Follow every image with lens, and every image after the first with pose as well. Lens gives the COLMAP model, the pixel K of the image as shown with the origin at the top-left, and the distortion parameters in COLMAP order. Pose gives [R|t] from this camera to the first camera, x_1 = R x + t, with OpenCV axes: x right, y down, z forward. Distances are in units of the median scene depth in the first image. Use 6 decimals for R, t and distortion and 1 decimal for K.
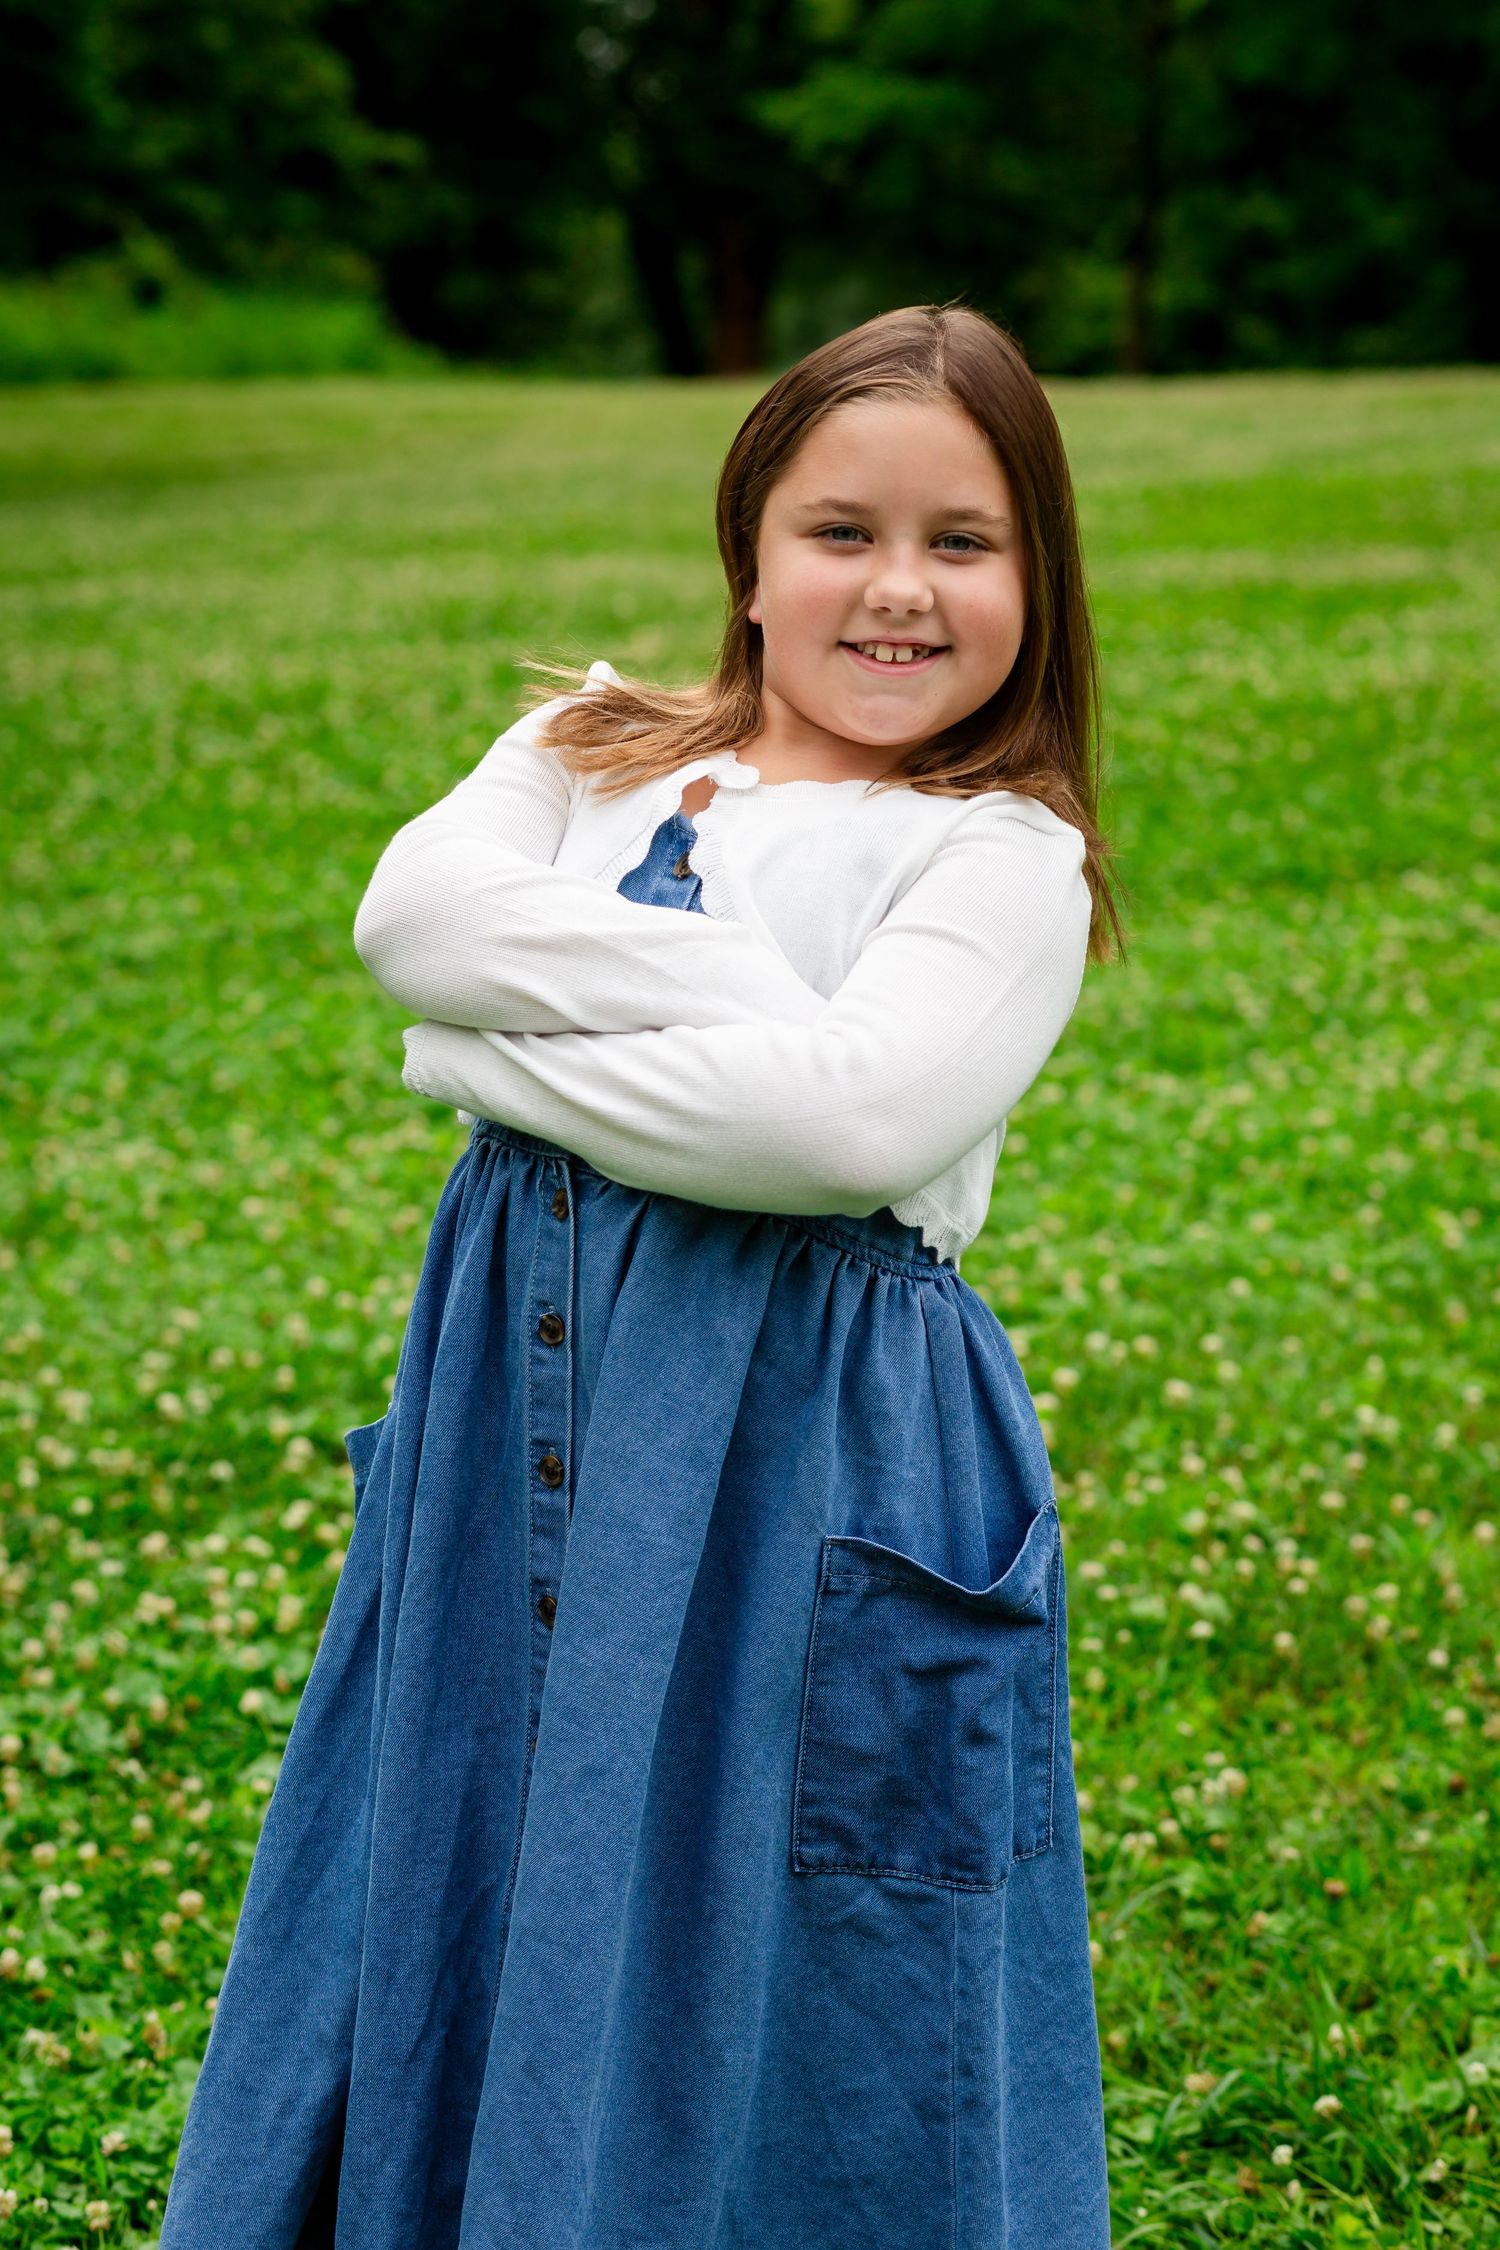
lens RADIAL K [[5529.1, 0, 750.0], [0, 5529.1, 1125.0], [0, 0, 1]] dist [0.029876, 0.358377]
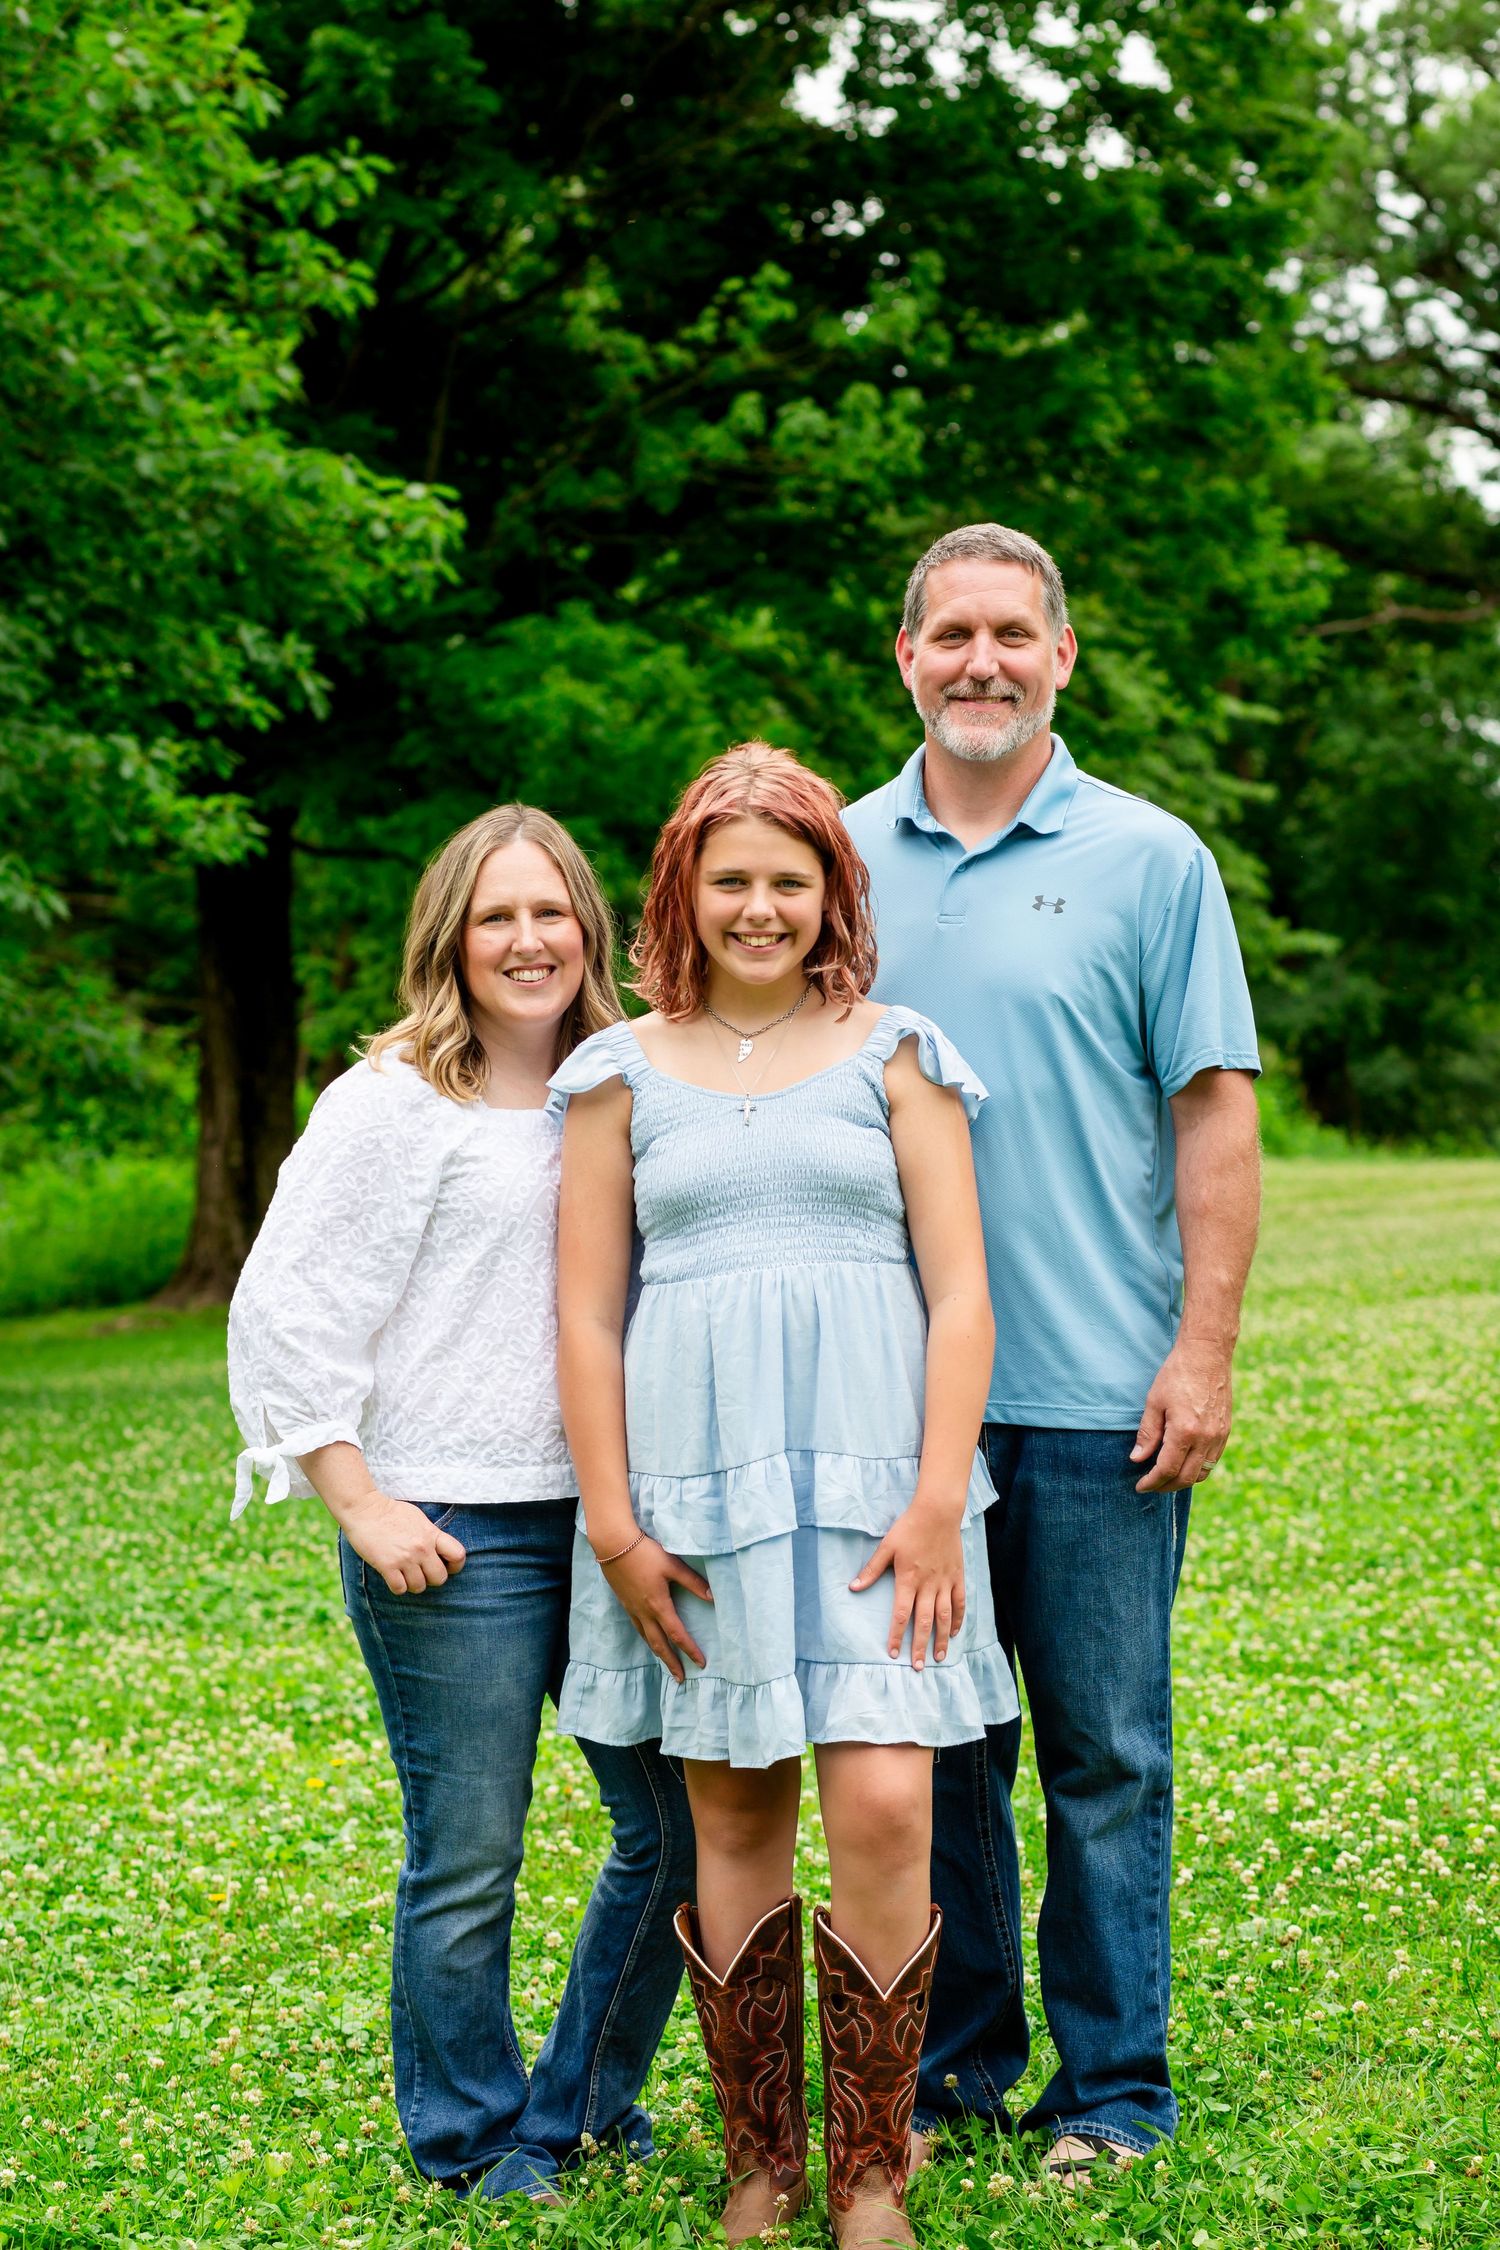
lens RADIAL K [[5419.4, 0, 750.0], [0, 5419.4, 1125.0], [0, 0, 1]] dist [0.039644, -0.299977]
pose [[0.985434, -0.016699, -0.169234, 0.034743], [-0.007174, 0.990199, -0.139480, 0.021854], [0.169905, 0.138662, 0.975656, -0.146721]]
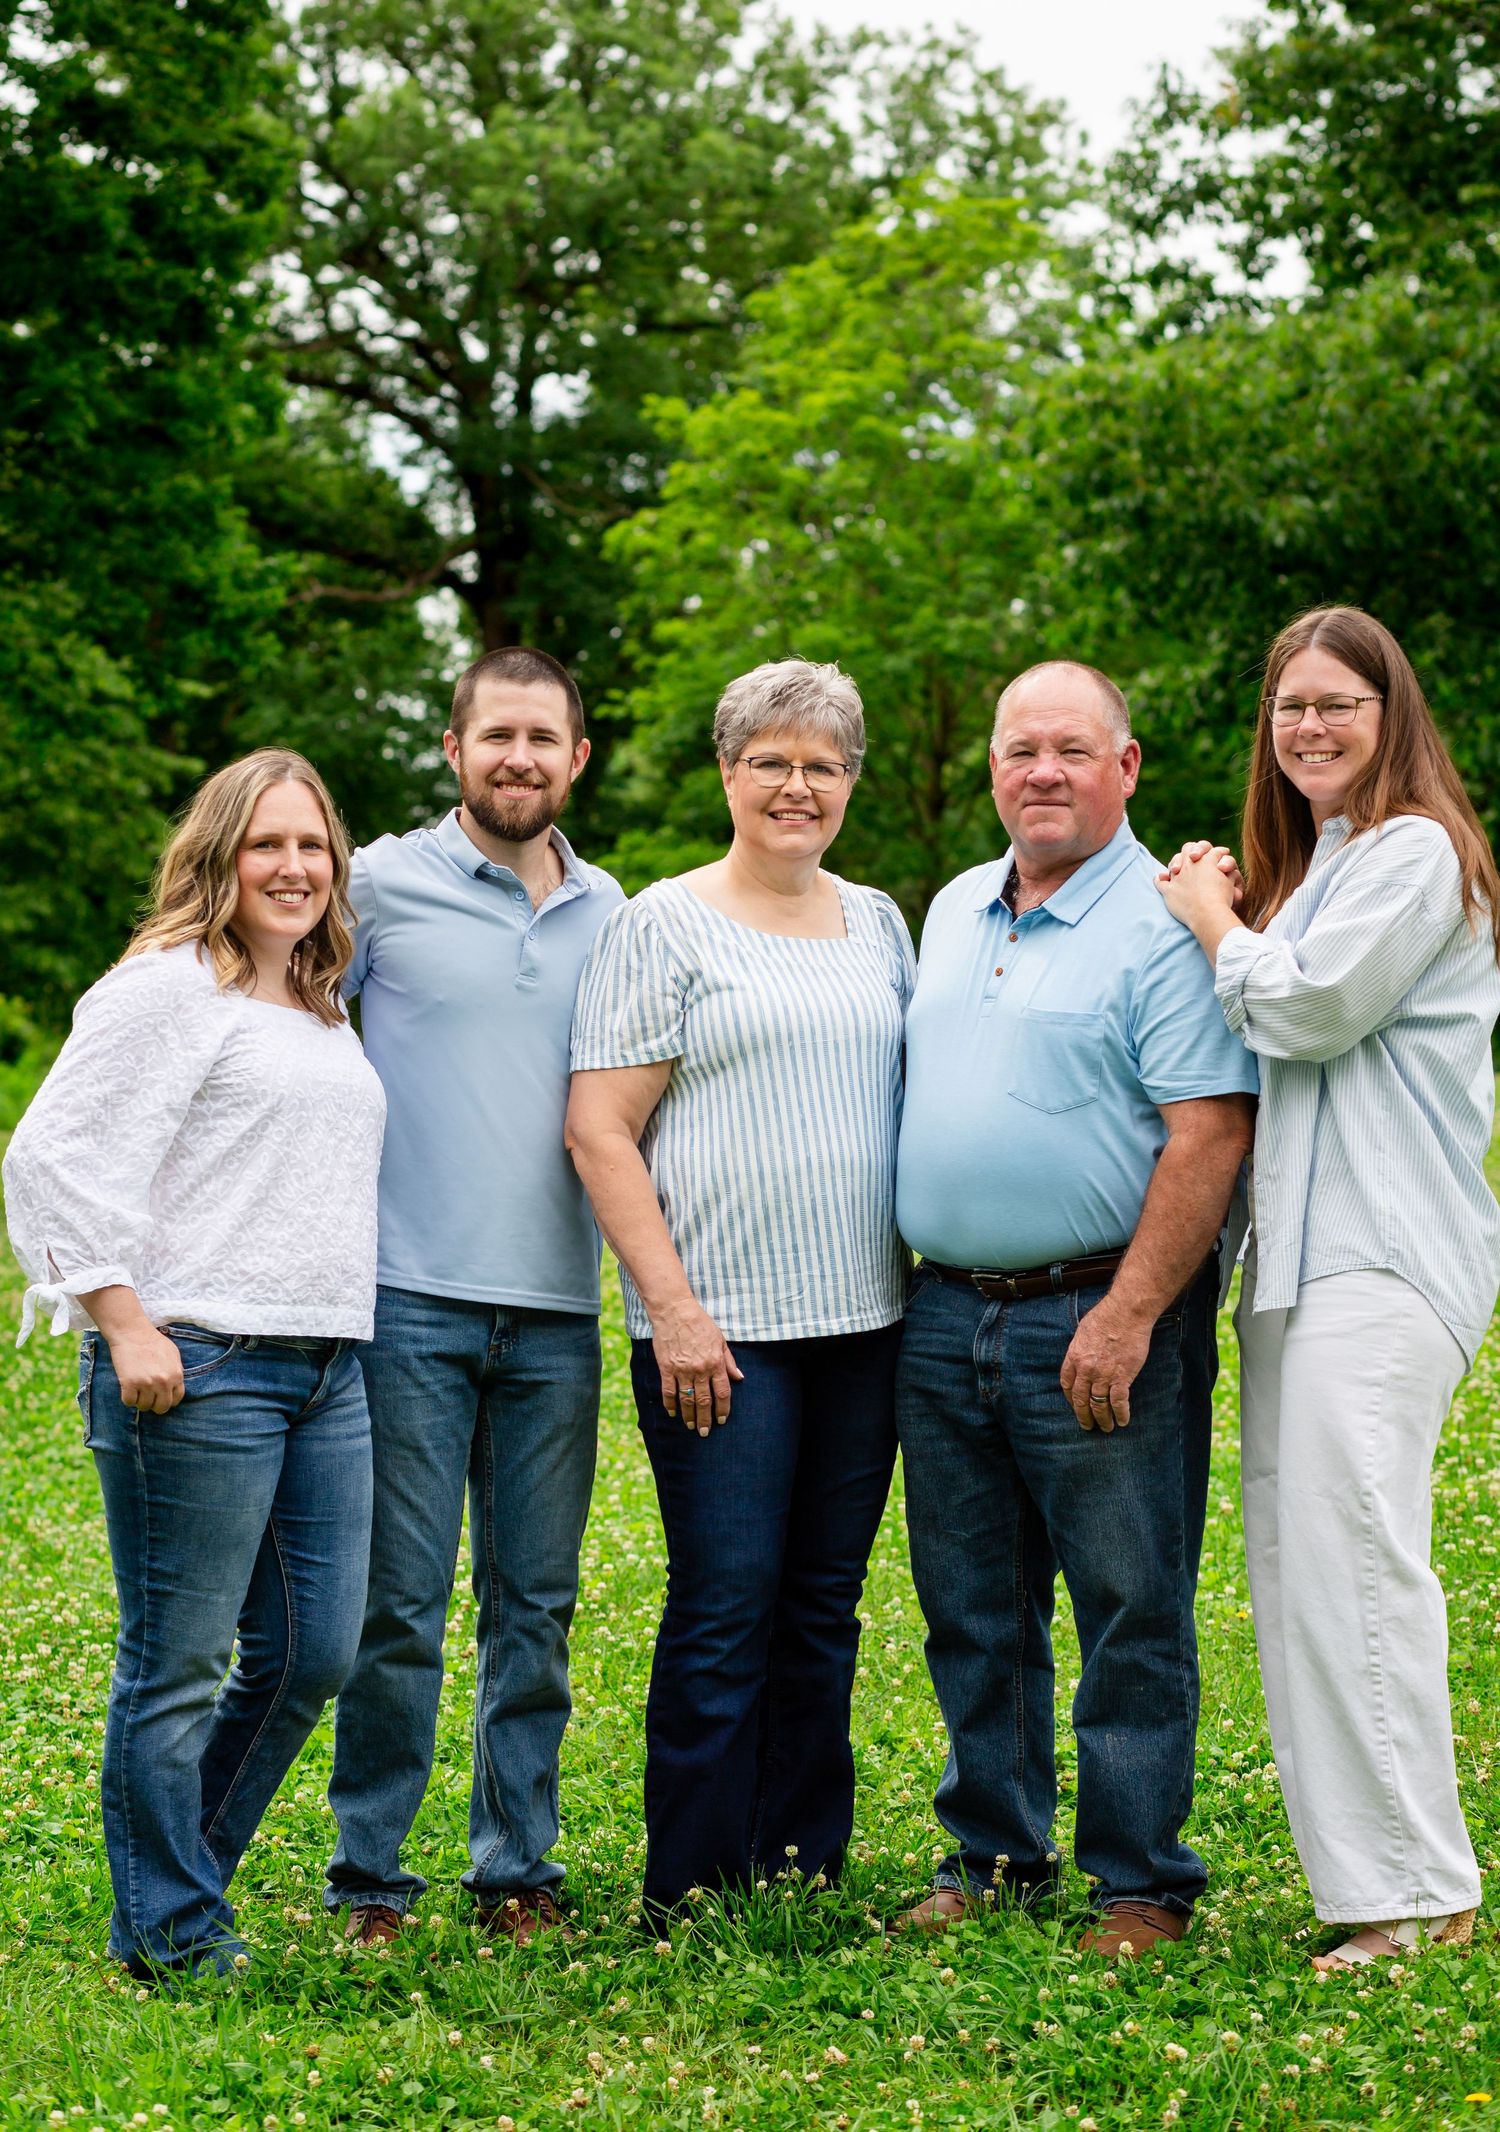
lens RADIAL K [[5466.0, 0, 638.1], [0, 5466.0, 857.2], [0, 0, 1]] dist [0.063292, 0.302950]
pose [[0.999804, -0.015951, 0.011697, 0.014839], [0.017816, 0.983114, -0.182124, 0.048674], [-0.008595, 0.182296, 0.983206, -0.287872]]
